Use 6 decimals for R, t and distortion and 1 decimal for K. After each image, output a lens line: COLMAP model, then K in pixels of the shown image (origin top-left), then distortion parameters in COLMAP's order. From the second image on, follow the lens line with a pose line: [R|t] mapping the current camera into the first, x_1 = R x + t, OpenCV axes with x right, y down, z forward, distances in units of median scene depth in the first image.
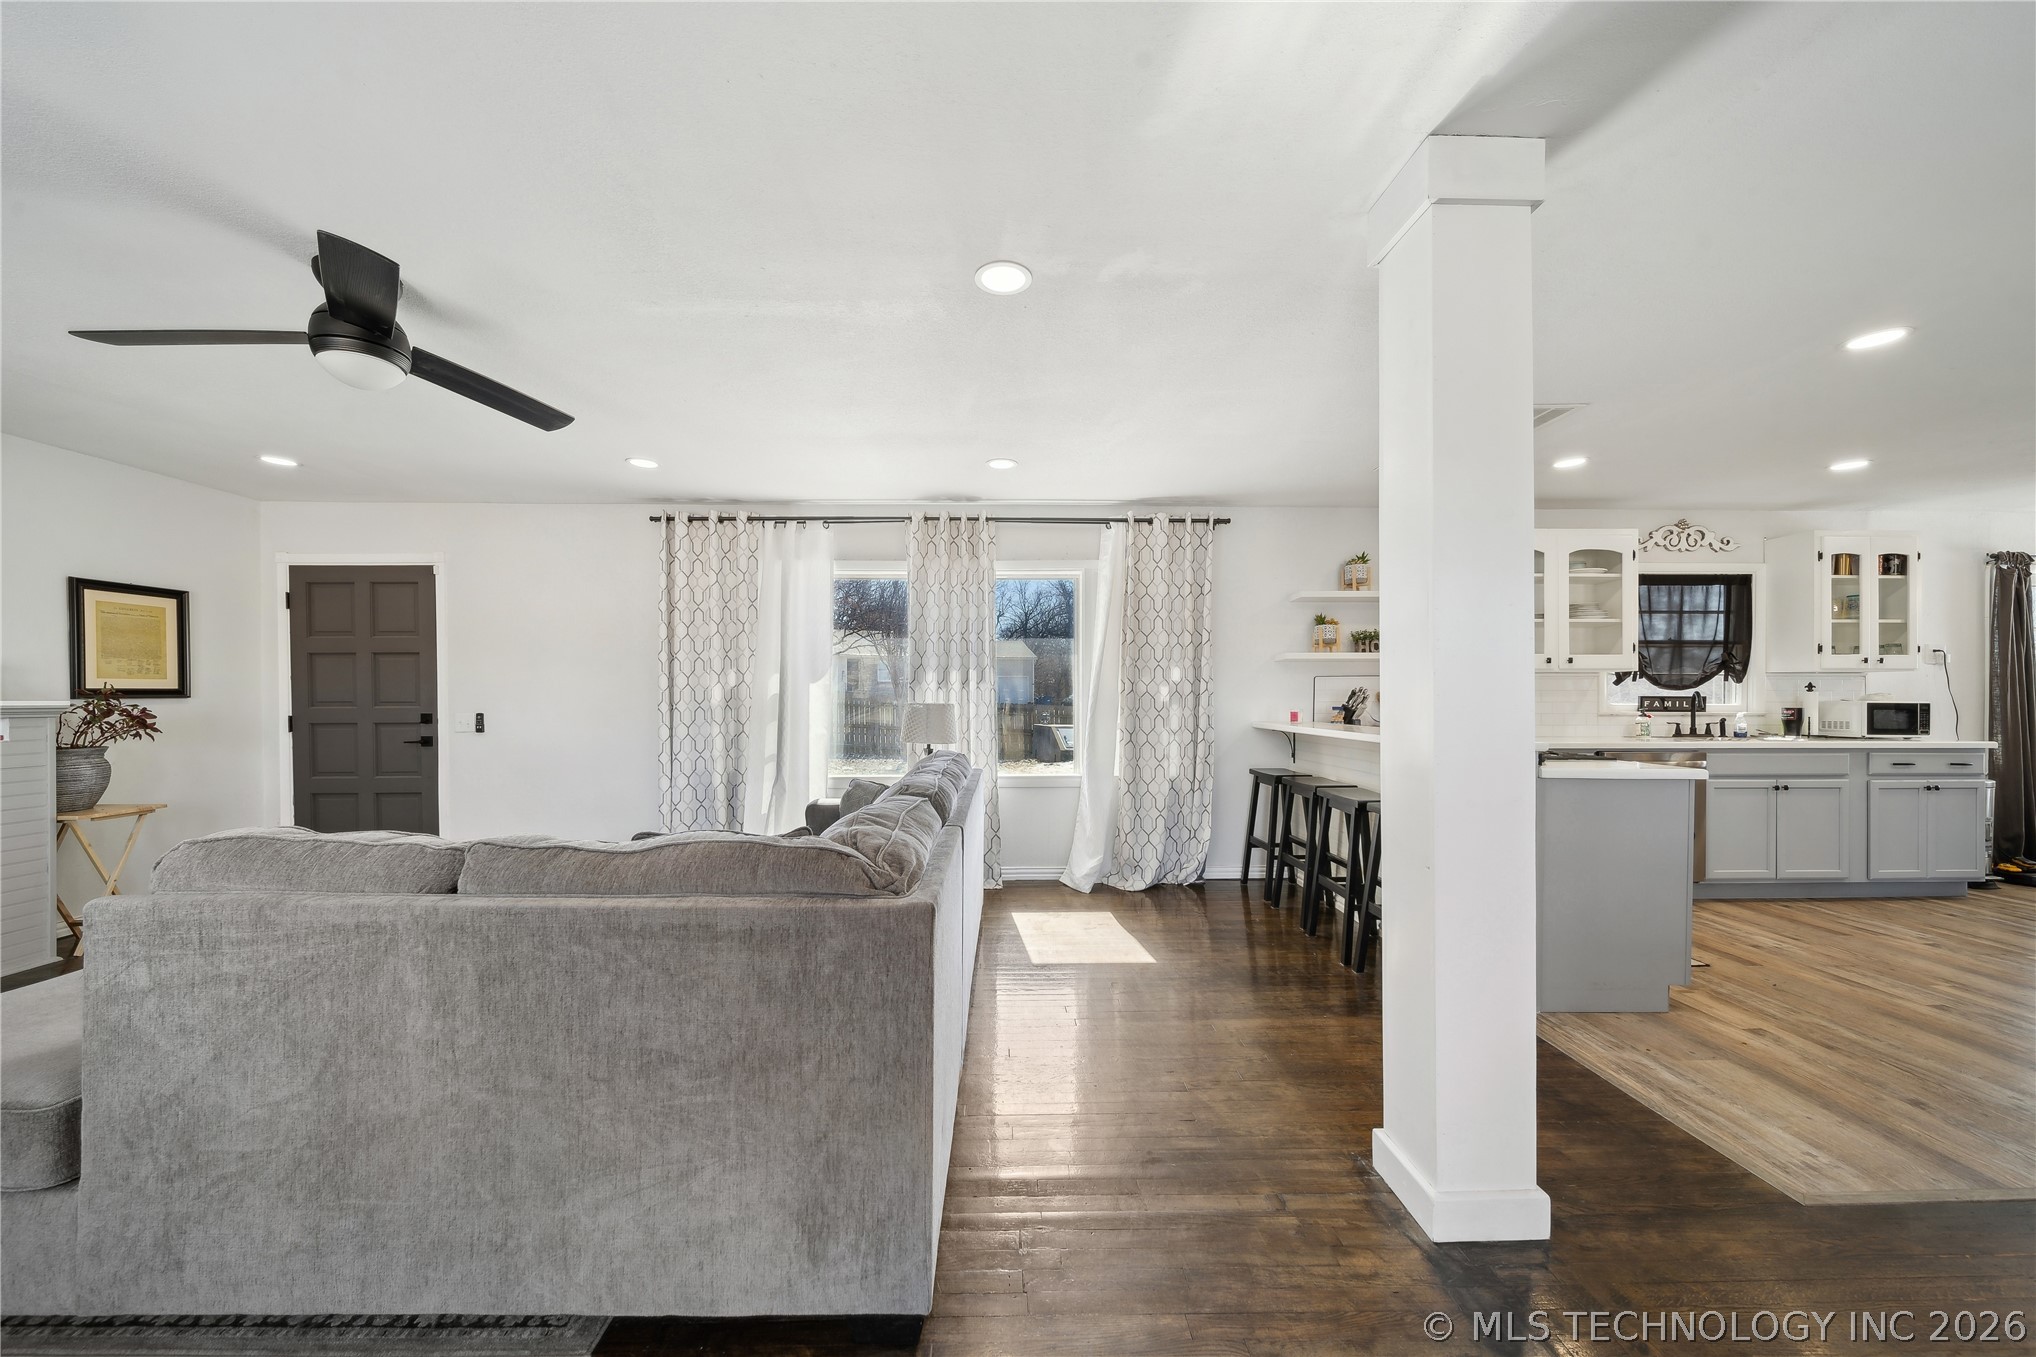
lens RADIAL K [[736.8, 0, 1020.6], [0, 736.8, 702.4], [0, 0, 1]] dist [0.000848, -0.001731]
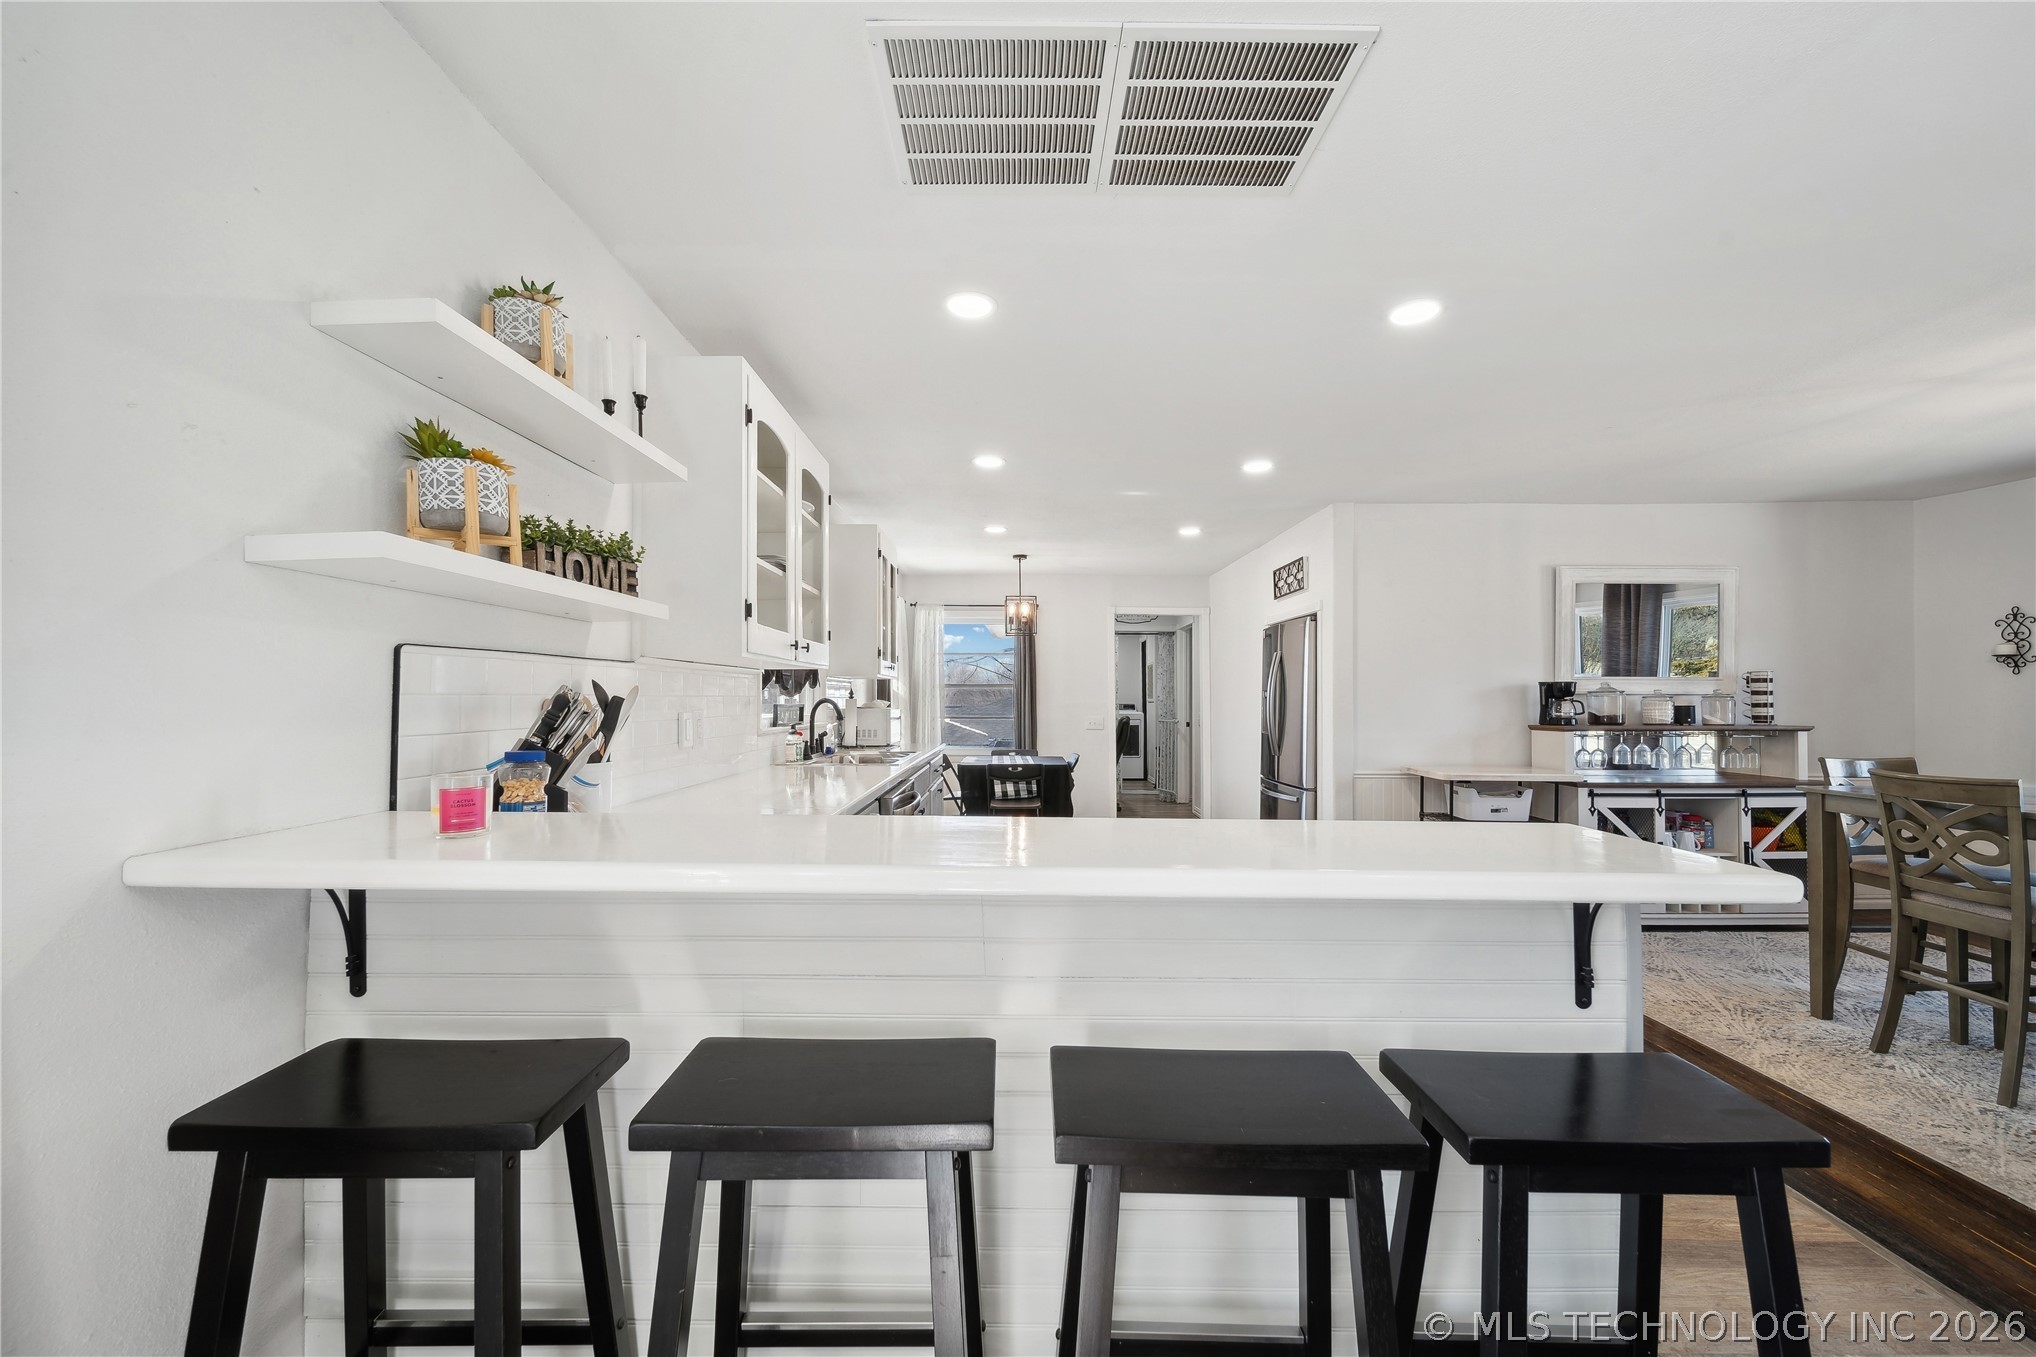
lens RADIAL K [[761.0, 0, 1017.5], [0, 761.0, 691.2], [0, 0, 1]] dist [0.000027, -0.000722]
pose [[0.023702, 0.009632, 0.999673, 0.130167], [-0.002636, 0.999951, -0.009573, -0.015886], [-0.999716, -0.002408, 0.023726, 0.796622]]
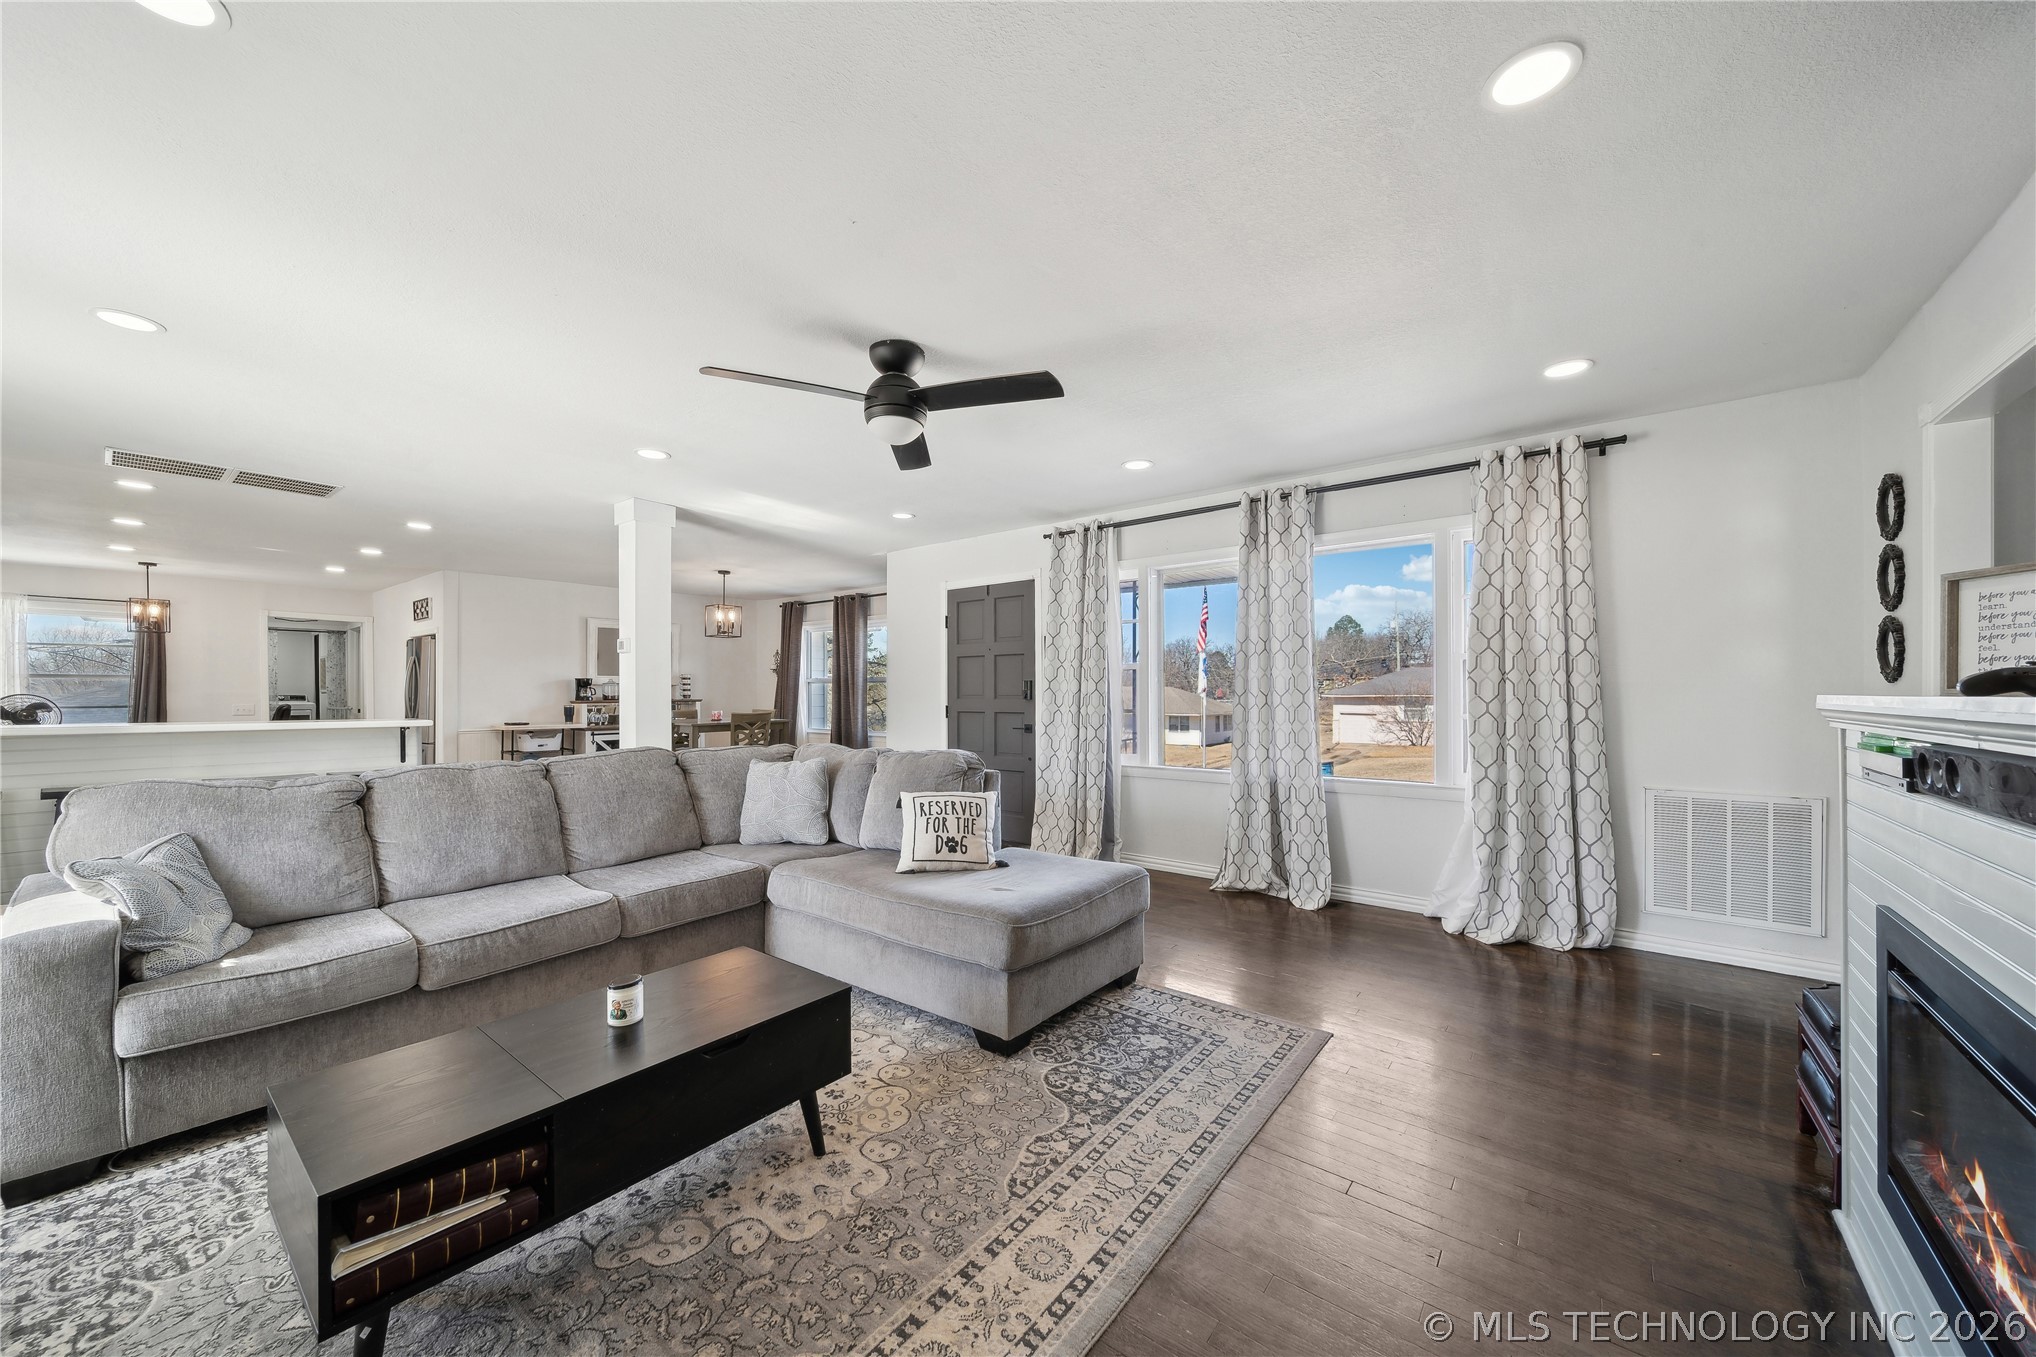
lens RADIAL K [[736.8, 0, 1019.5], [0, 736.8, 690.5], [0, 0, 1]] dist [0.000848, -0.001731]
pose [[-0.767913, 0.003262, 0.640546, -0.857919], [0.003302, 0.999994, -0.001133, -0.003272], [-0.640546, 0.001245, -0.767919, 0.837259]]
